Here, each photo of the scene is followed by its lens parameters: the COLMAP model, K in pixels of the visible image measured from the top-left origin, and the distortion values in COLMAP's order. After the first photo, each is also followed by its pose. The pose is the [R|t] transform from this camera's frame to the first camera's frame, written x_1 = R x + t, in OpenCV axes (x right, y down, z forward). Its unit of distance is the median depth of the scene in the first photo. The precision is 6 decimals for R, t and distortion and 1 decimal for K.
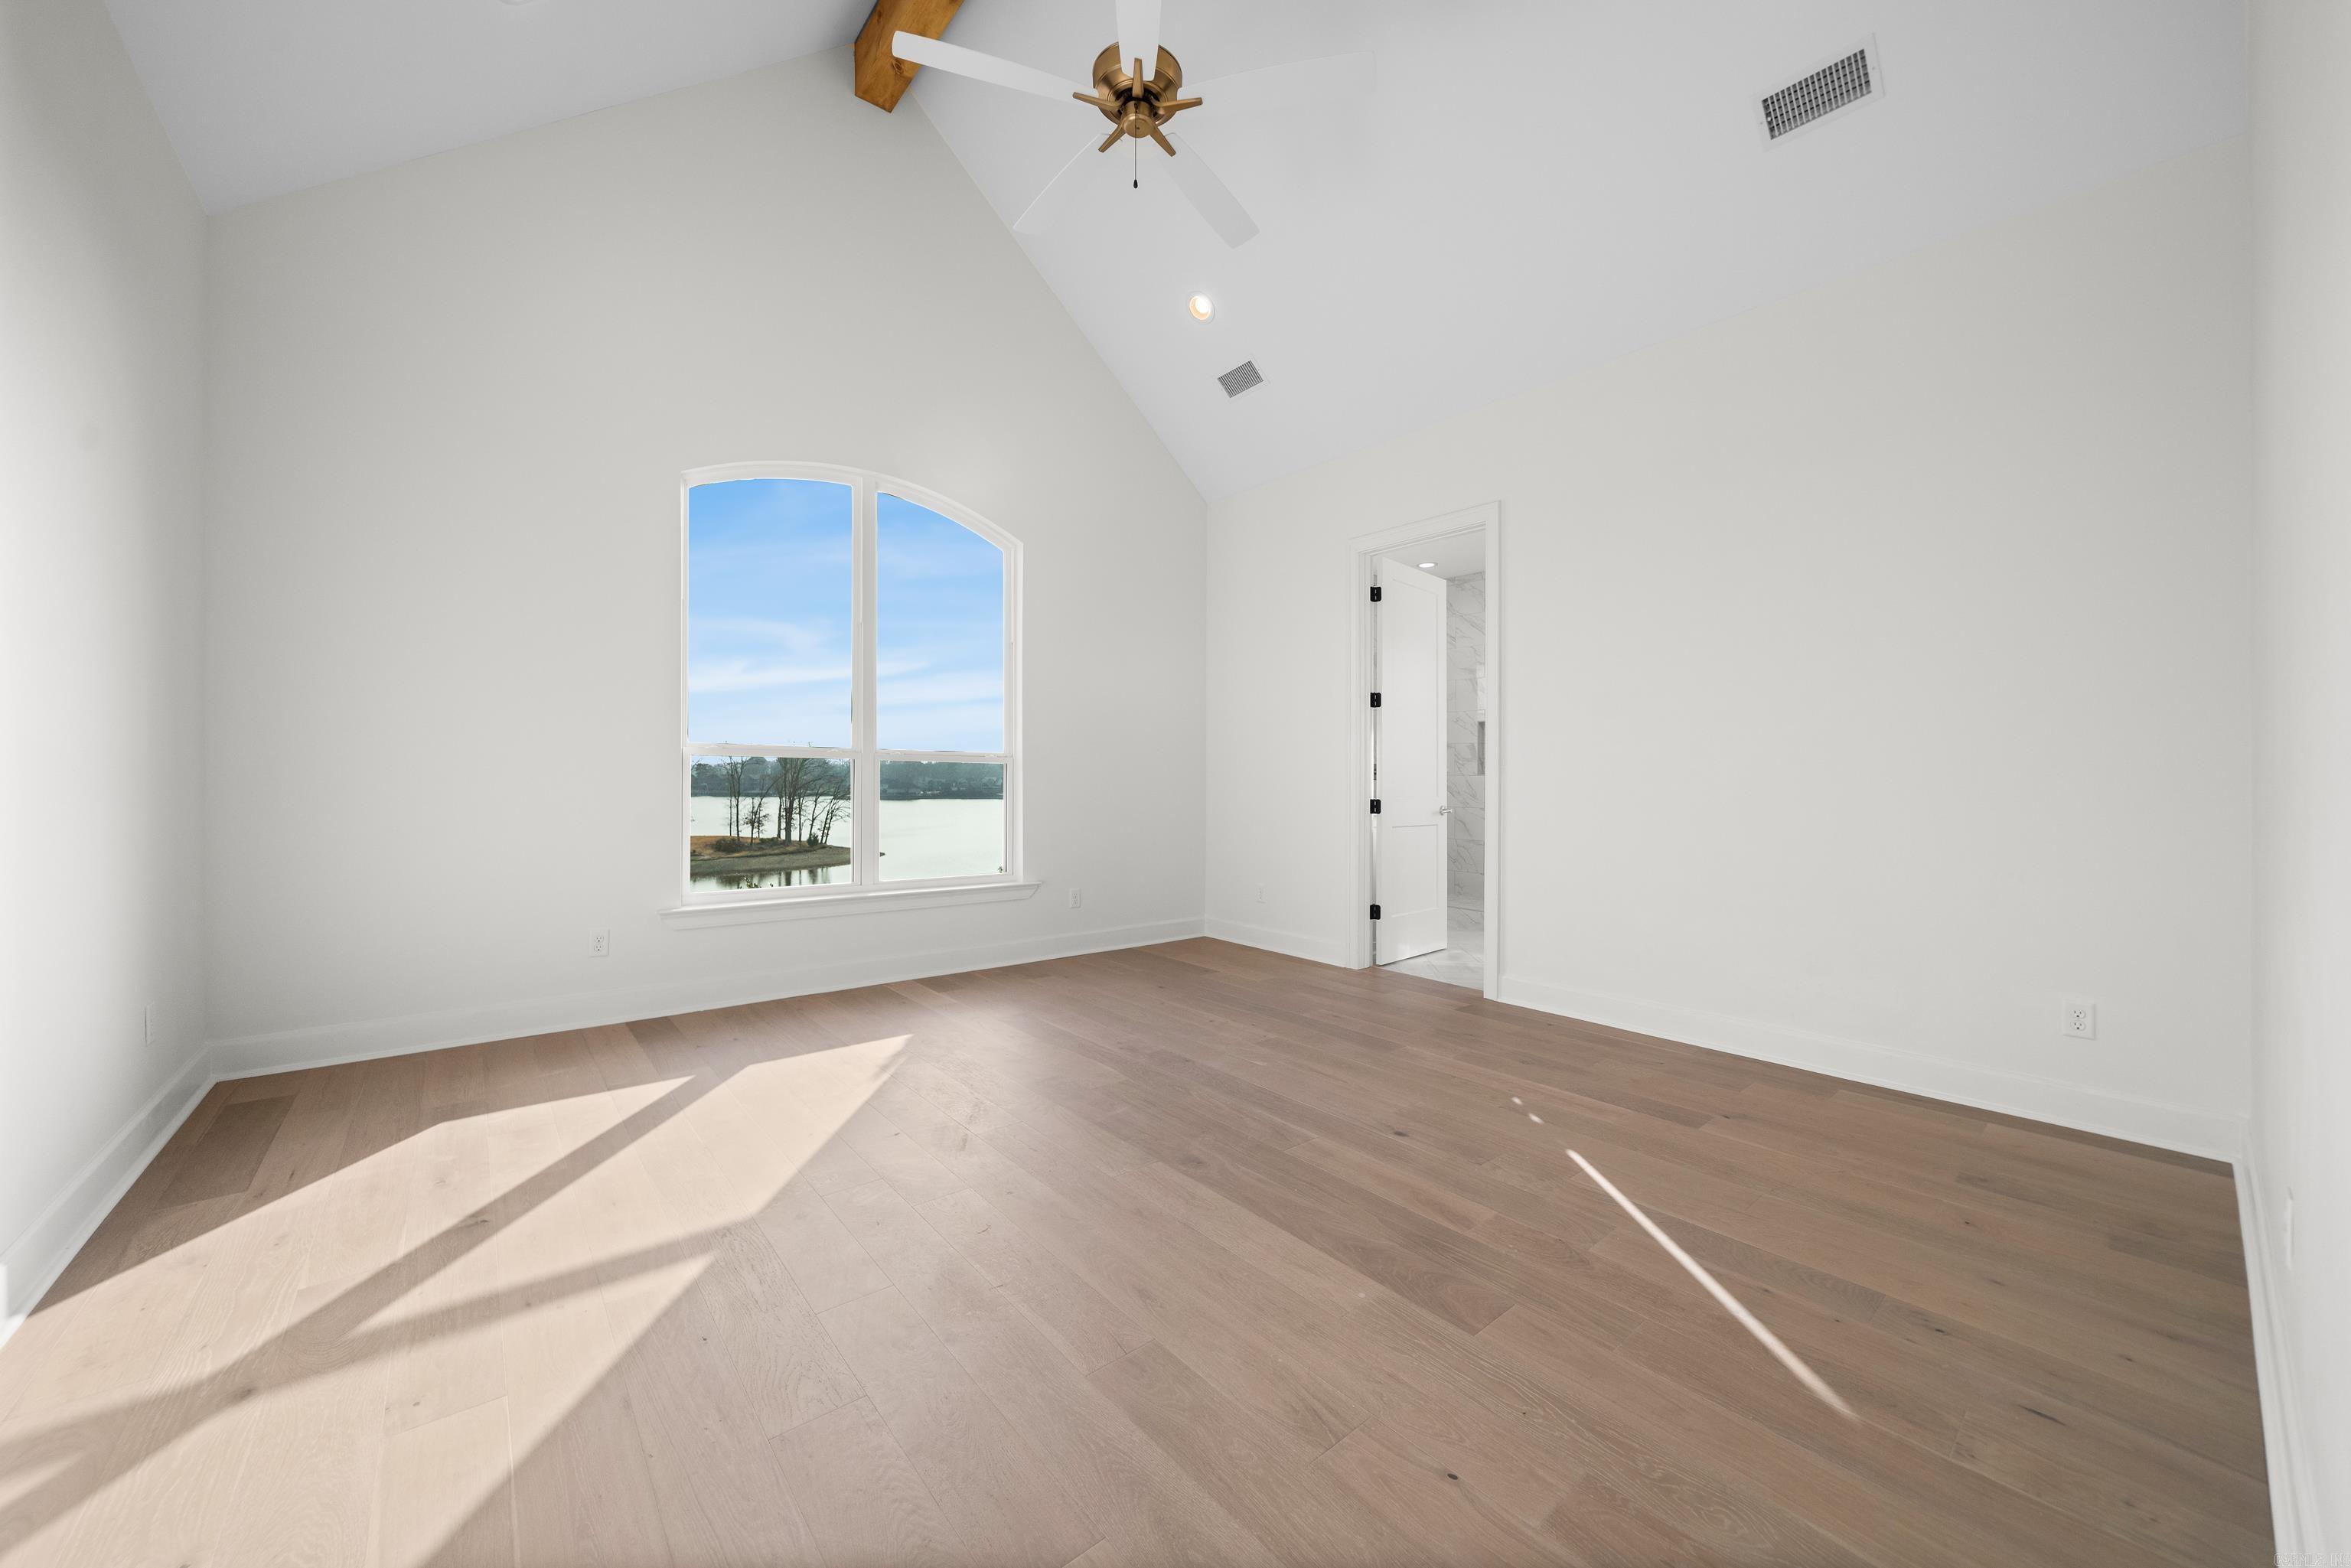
lens RADIAL K [[842.3, 0, 1161.5], [0, 842.3, 787.6], [0, 0, 1]] dist [0.000591, 0.000063]
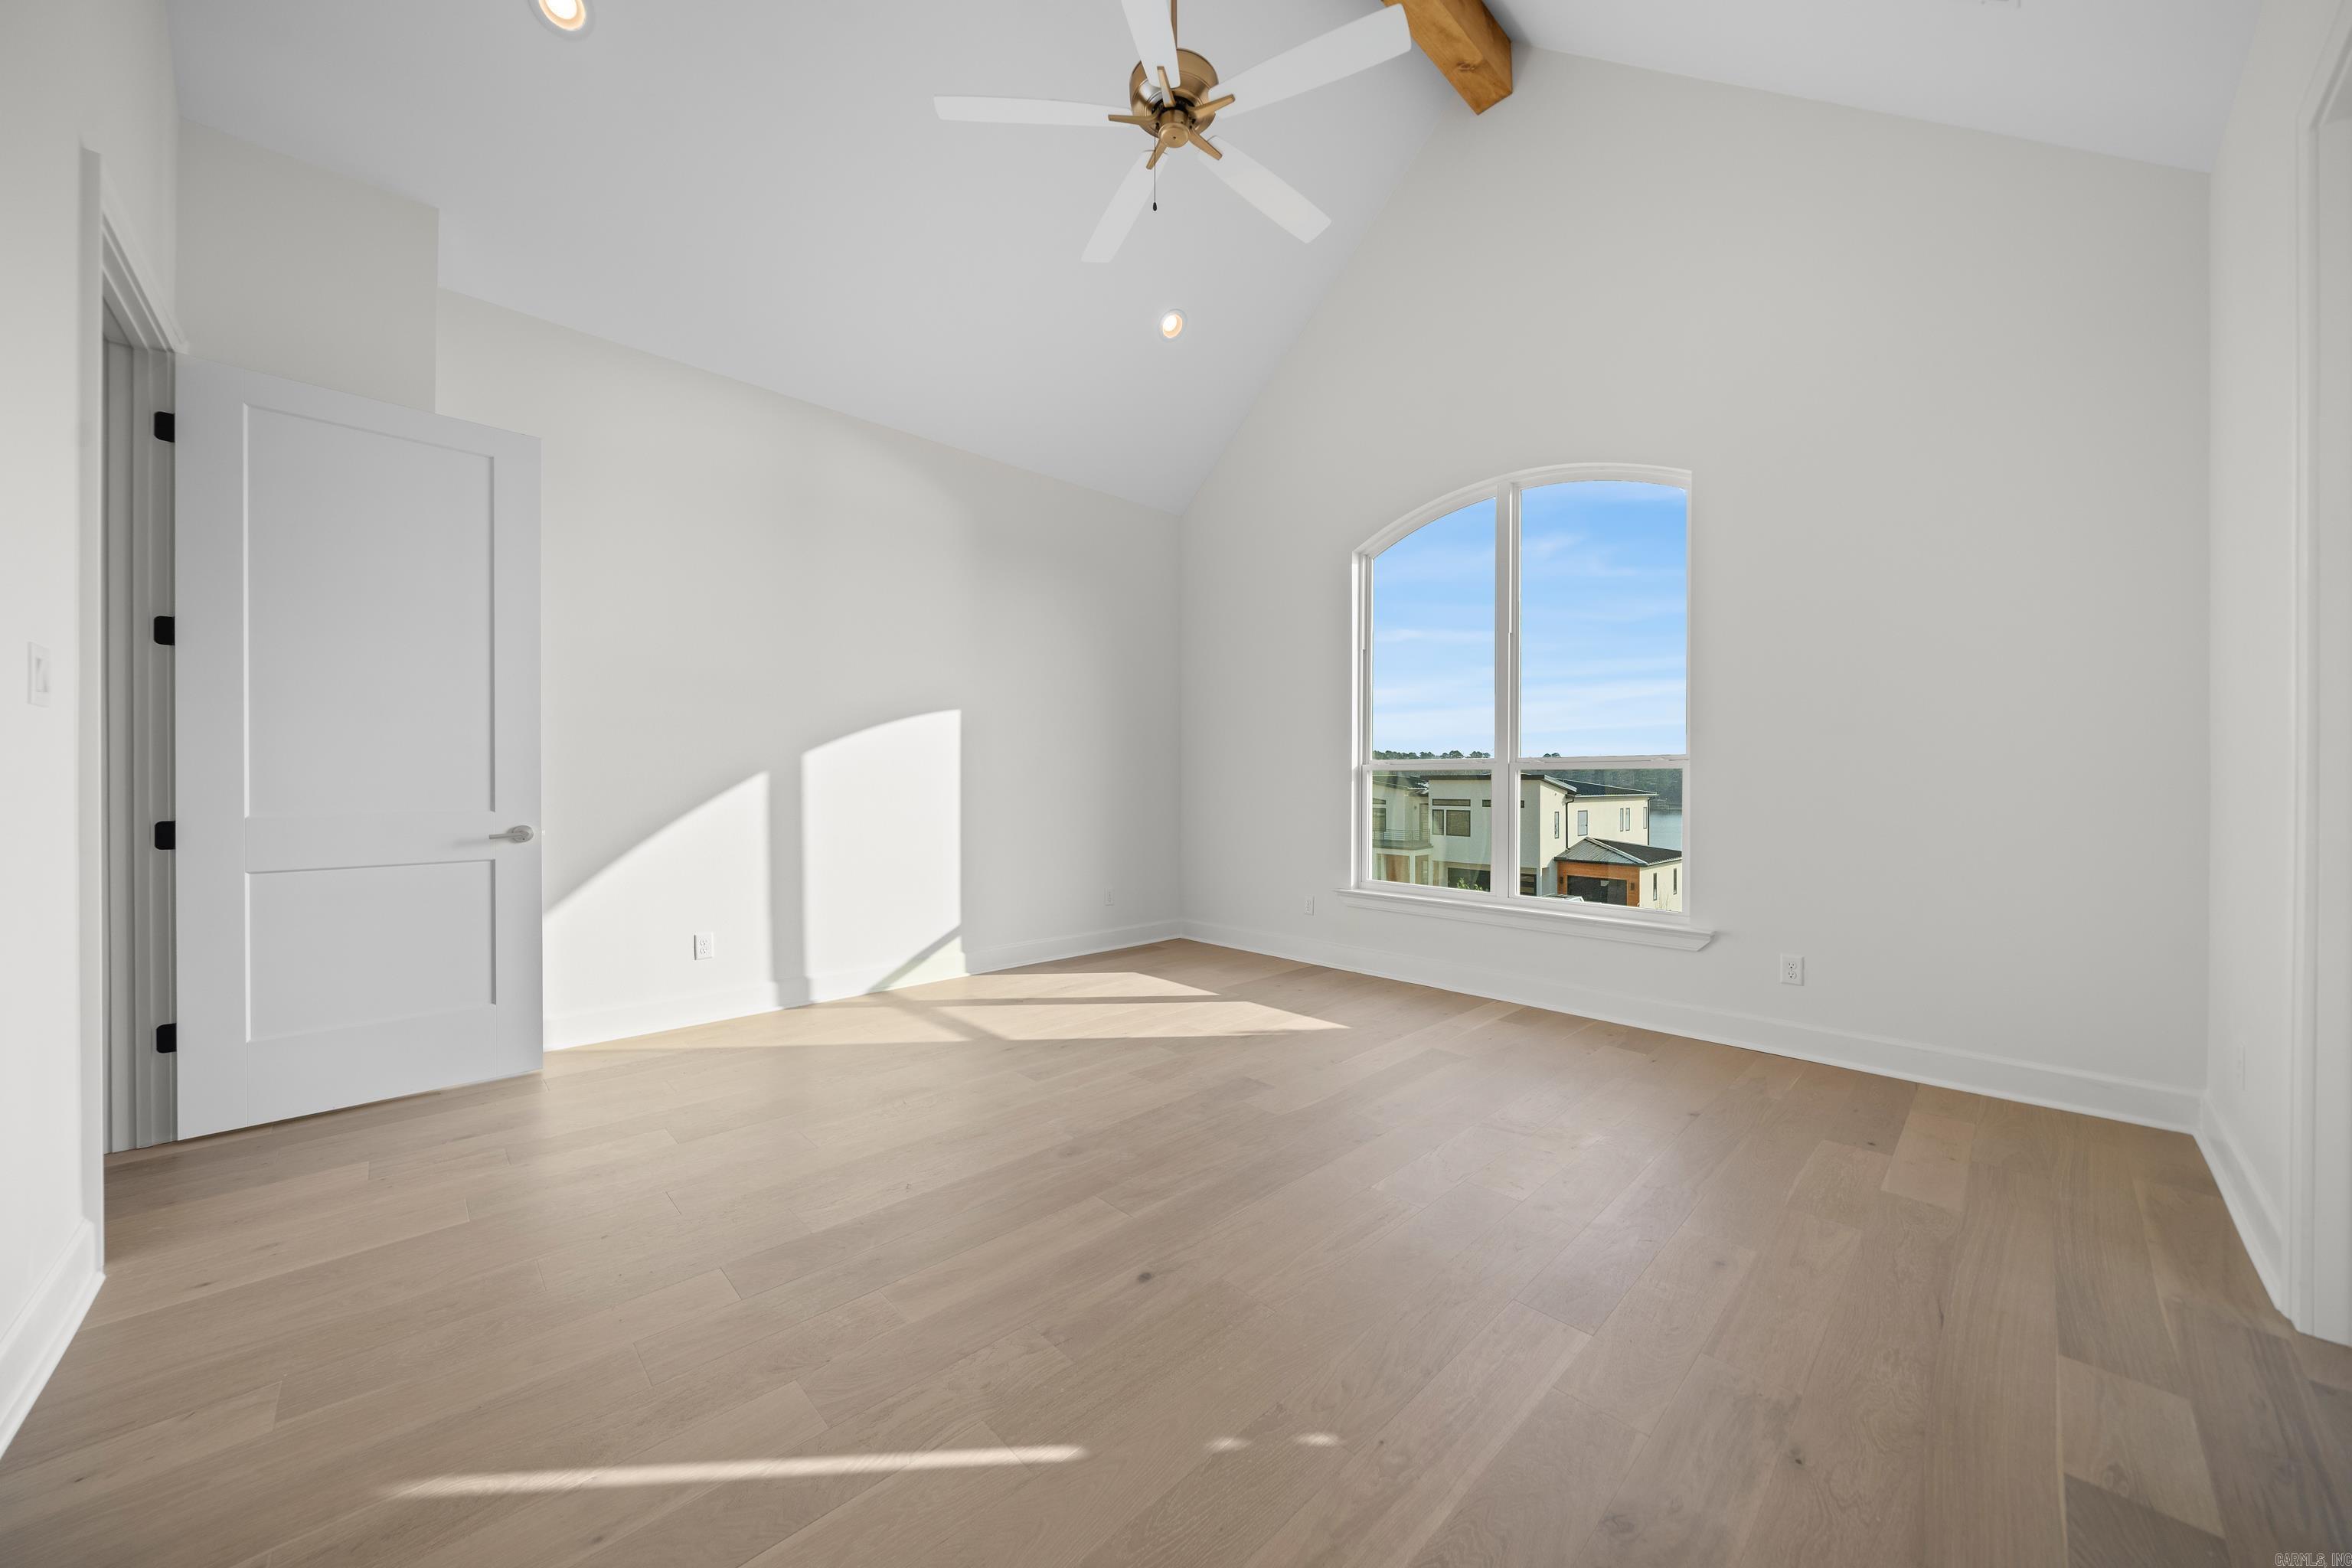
lens RADIAL K [[817.3, 0, 1184.3], [0, 817.3, 786.8], [0, 0, 1]] dist [-0.001490, -0.000039]
pose [[0.088299, -0.008553, -0.996057, 0.927921], [-0.013935, 0.999855, -0.009821, 0.004719], [0.995997, 0.014748, 0.088167, 0.921360]]
